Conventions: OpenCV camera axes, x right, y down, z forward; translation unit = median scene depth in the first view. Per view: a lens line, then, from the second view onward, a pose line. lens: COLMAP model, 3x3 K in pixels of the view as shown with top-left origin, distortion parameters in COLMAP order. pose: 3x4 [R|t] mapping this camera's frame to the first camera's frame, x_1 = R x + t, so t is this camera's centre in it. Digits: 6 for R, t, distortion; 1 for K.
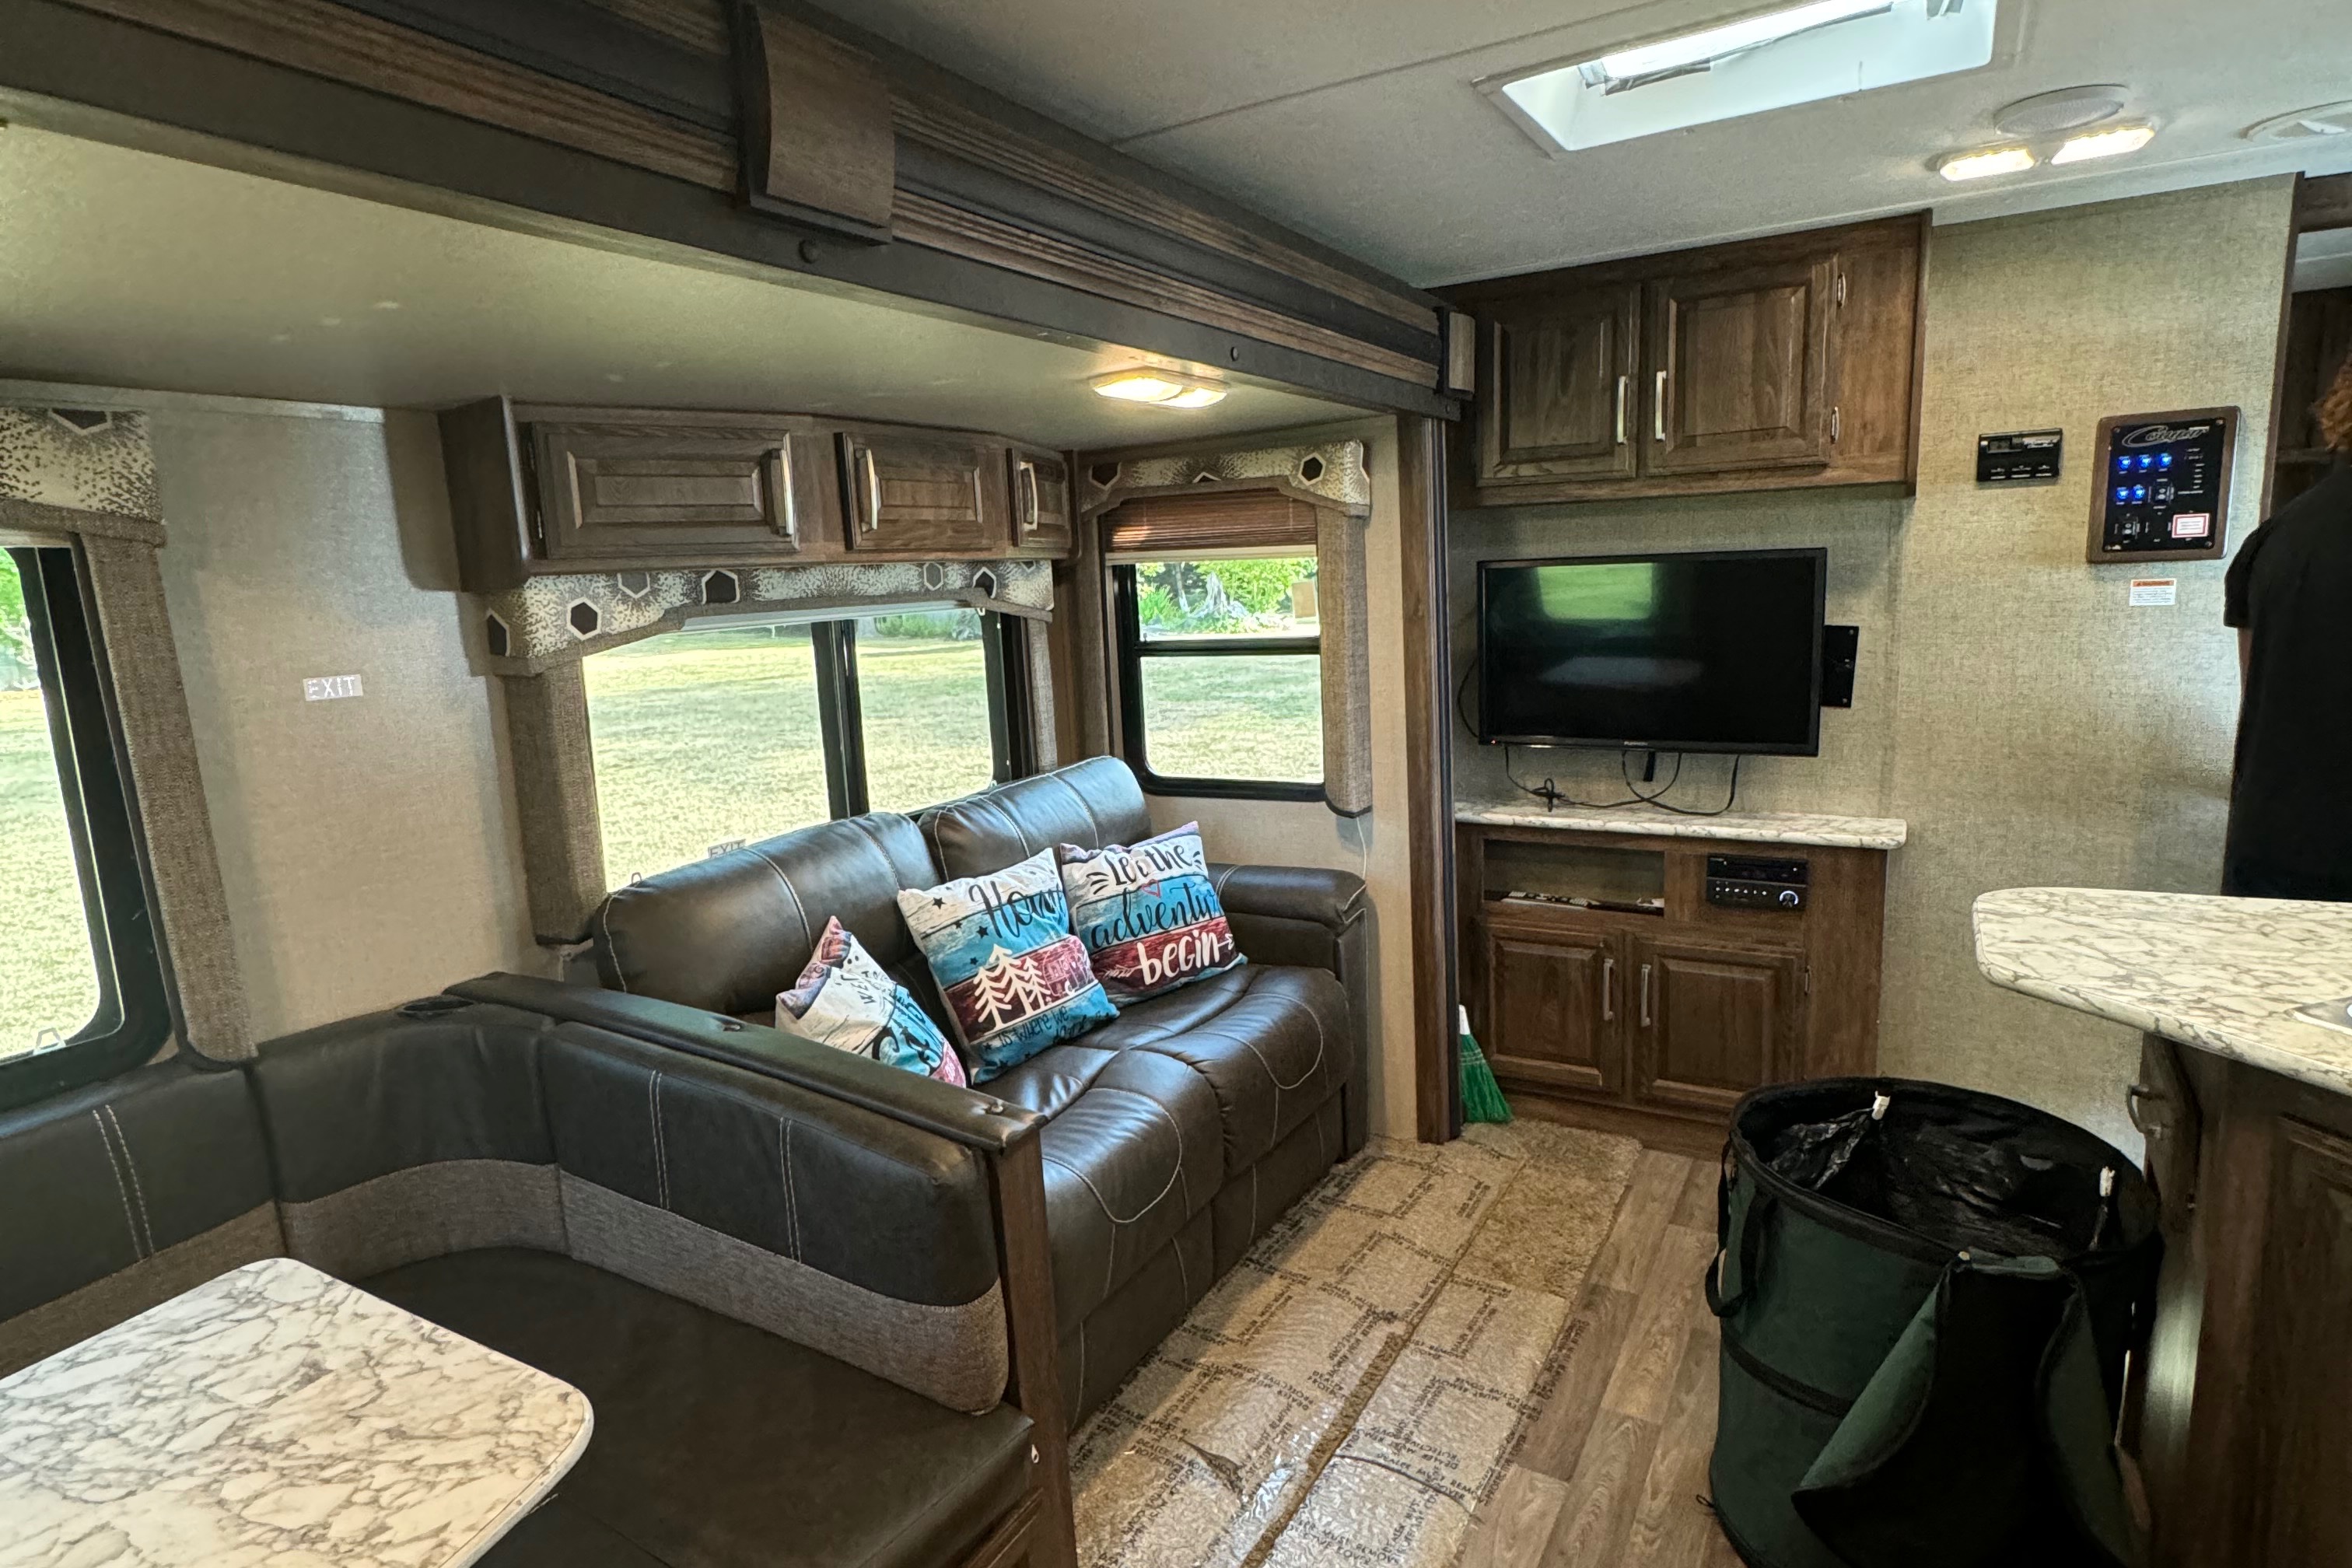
lens RADIAL K [[1251.0, 0, 1176.0], [0, 1251.0, 784.0], [0, 0, 1]] dist [0.000361, -0.000463]
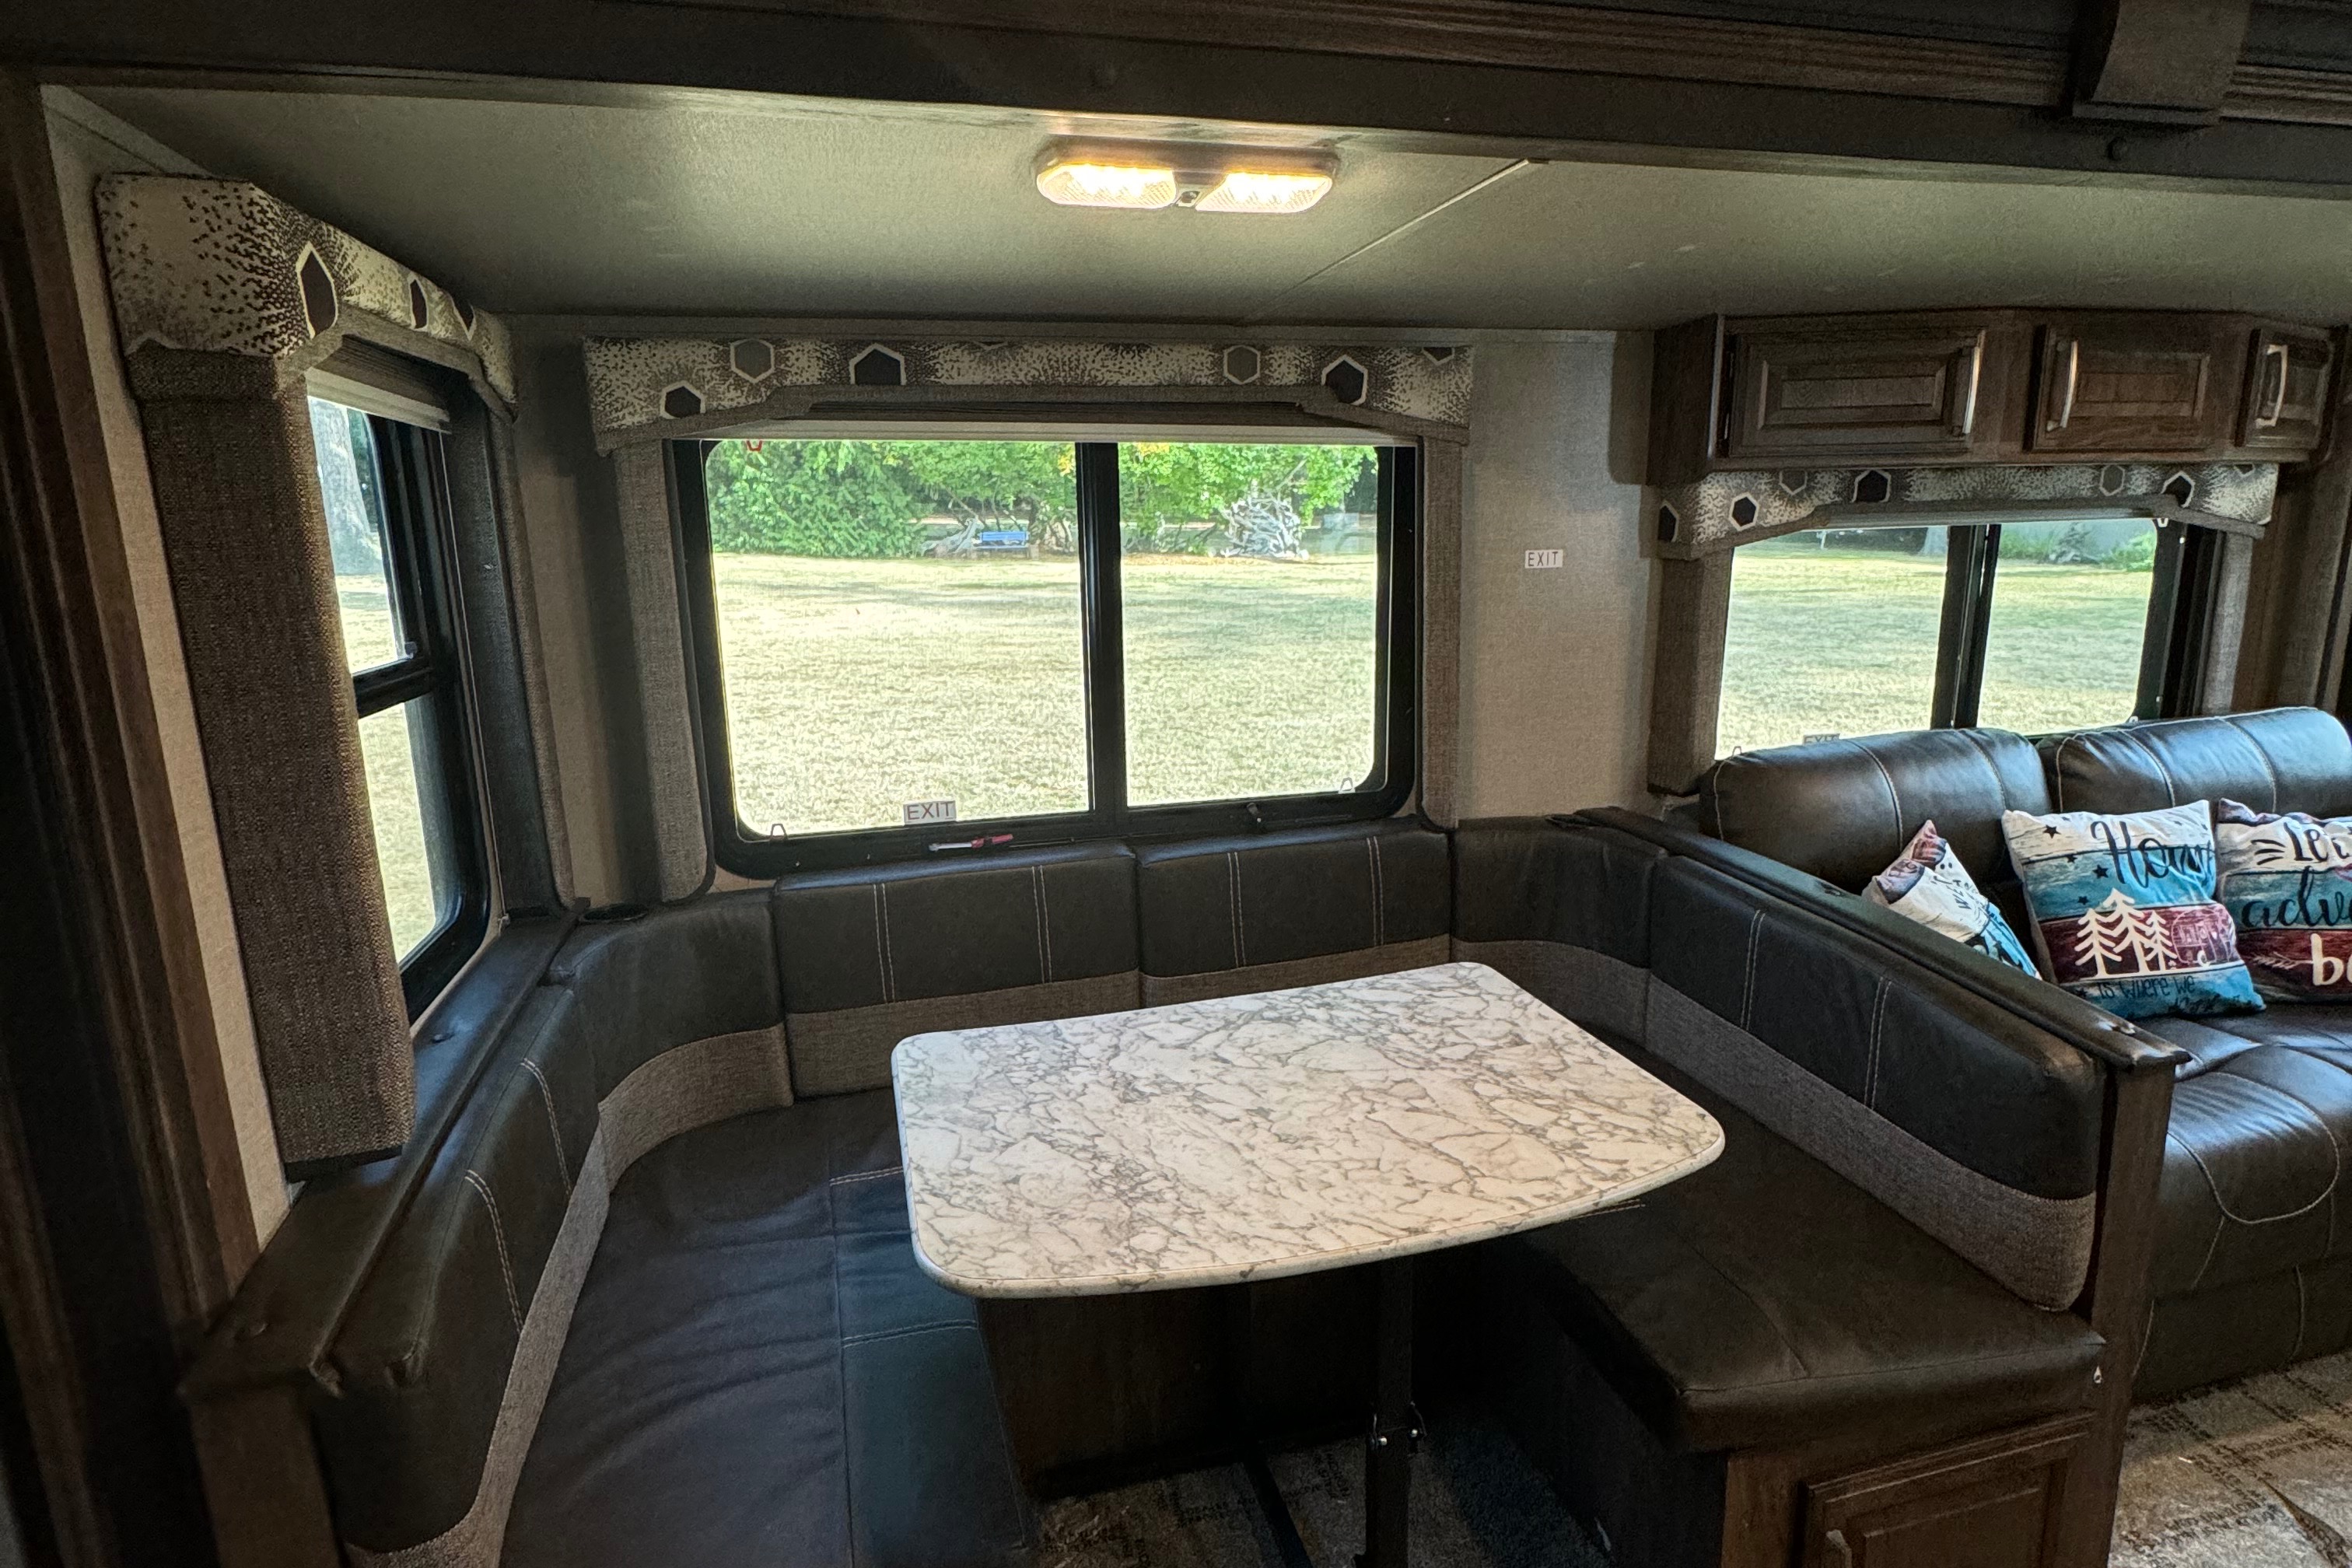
lens RADIAL K [[1251.0, 0, 1176.0], [0, 1251.0, 784.0], [0, 0, 1]] dist [0.000361, -0.000463]
pose [[0.713965, 0.181440, -0.676264, -0.032340], [-0.131048, 0.983401, 0.125491, 0.030568], [0.687808, -0.000973, 0.725892, -0.148564]]
